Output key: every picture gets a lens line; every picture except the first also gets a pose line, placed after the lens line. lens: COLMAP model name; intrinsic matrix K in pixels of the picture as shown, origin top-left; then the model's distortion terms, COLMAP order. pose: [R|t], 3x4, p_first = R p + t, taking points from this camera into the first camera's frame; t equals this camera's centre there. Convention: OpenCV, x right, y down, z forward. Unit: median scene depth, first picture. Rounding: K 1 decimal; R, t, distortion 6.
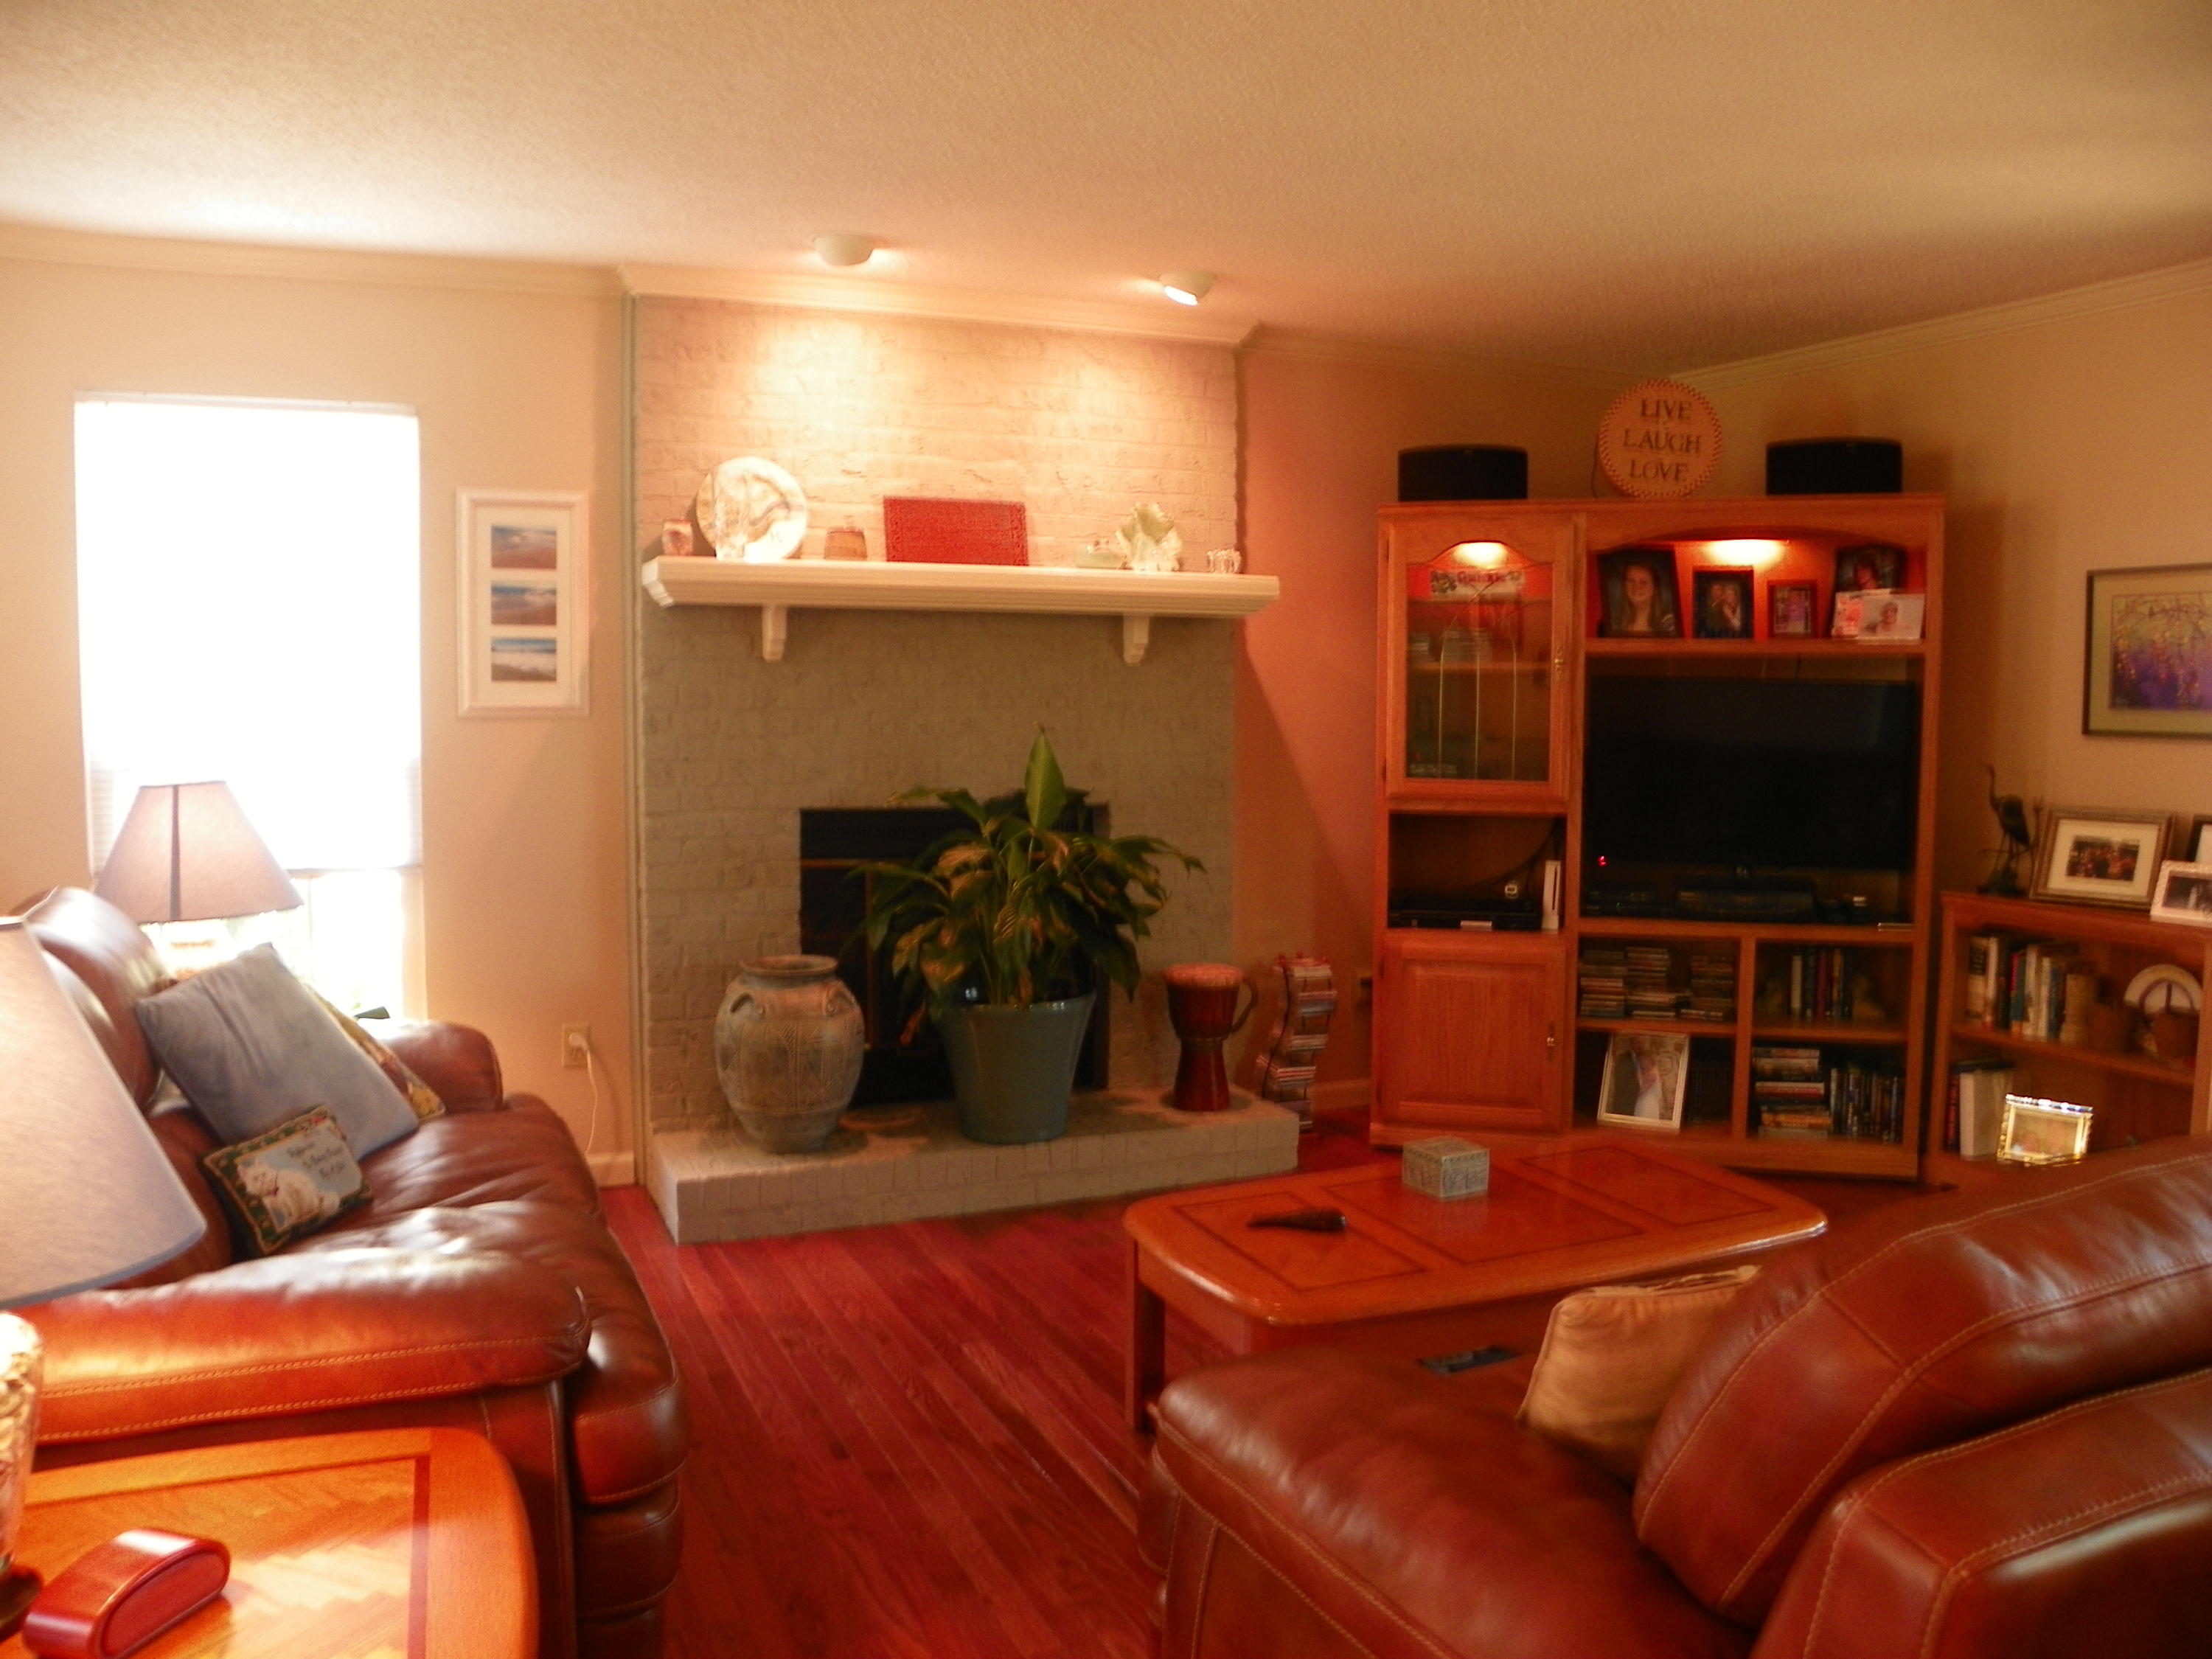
lens RADIAL K [[1692.5, 0, 1094.7], [0, 1692.5, 838.0], [0, 0, 1]] dist [-0.149277, 0.105469]
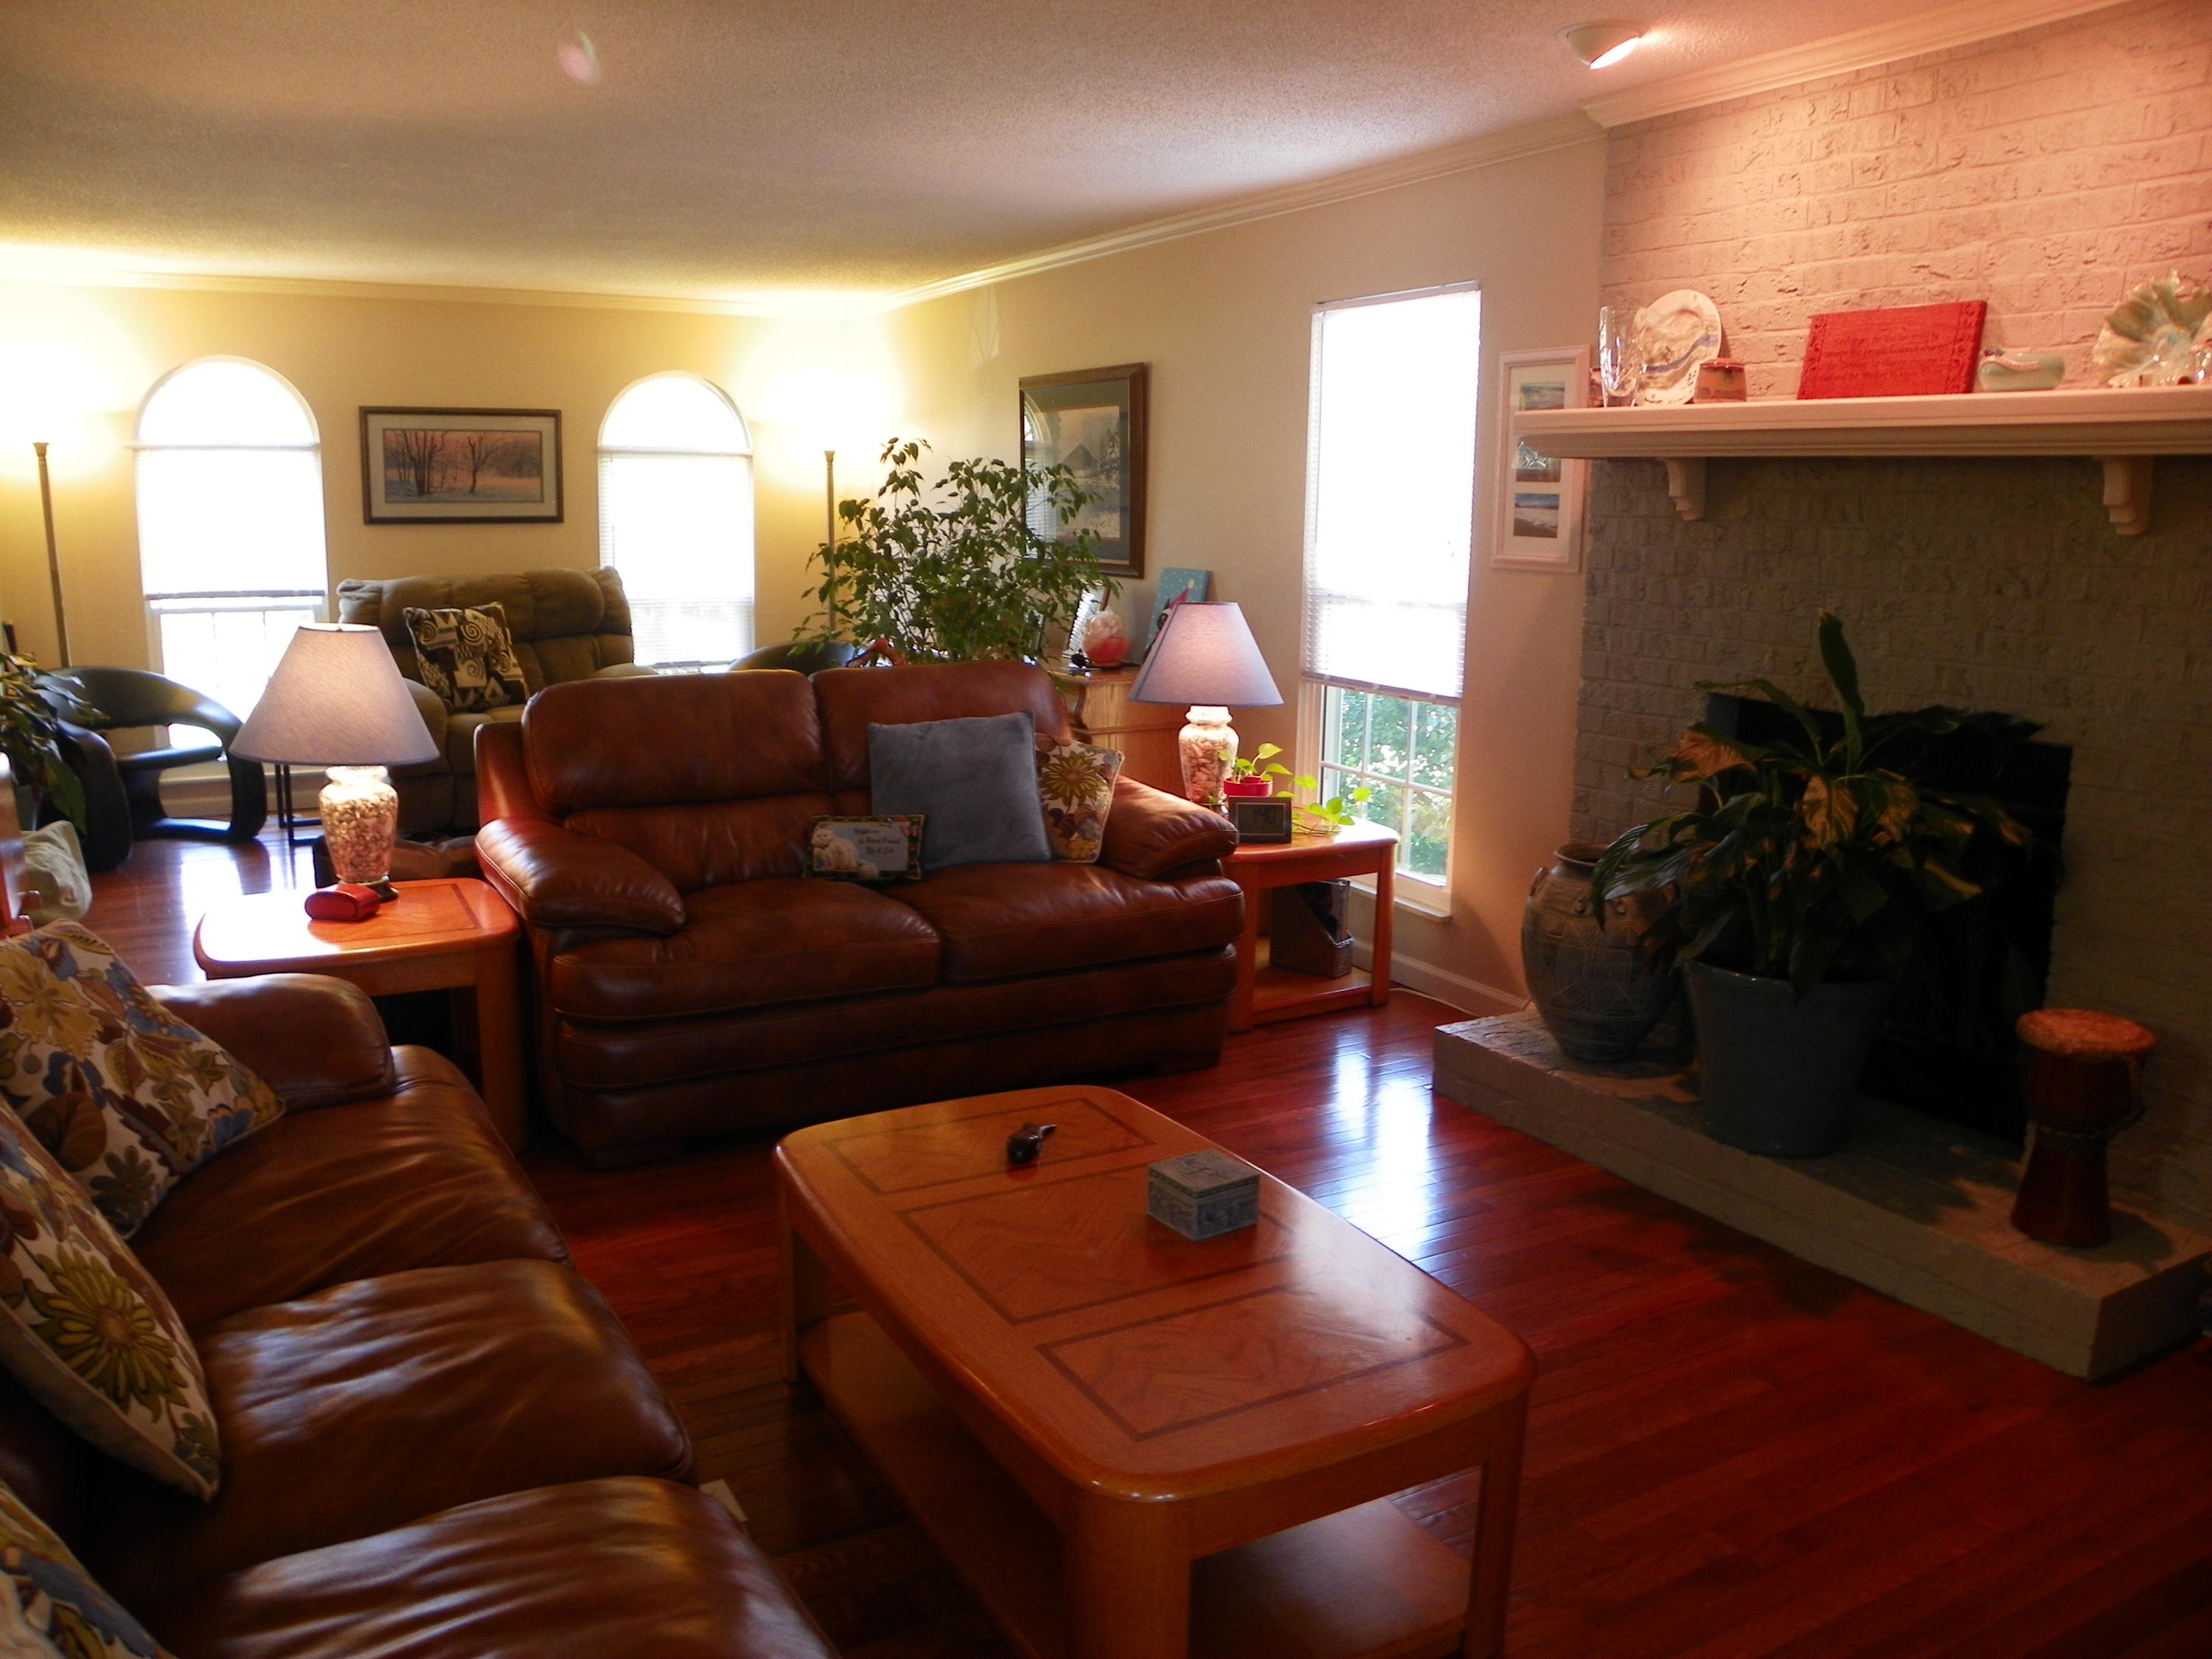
lens RADIAL K [[1692.5, 0, 1094.7], [0, 1692.5, 838.0], [0, 0, 1]] dist [-0.149277, 0.105469]
pose [[0.111447, 0.189506, -0.975534, 0.655295], [-0.101393, 0.978695, 0.178537, -0.066344], [0.988584, 0.079015, 0.128287, 0.596946]]
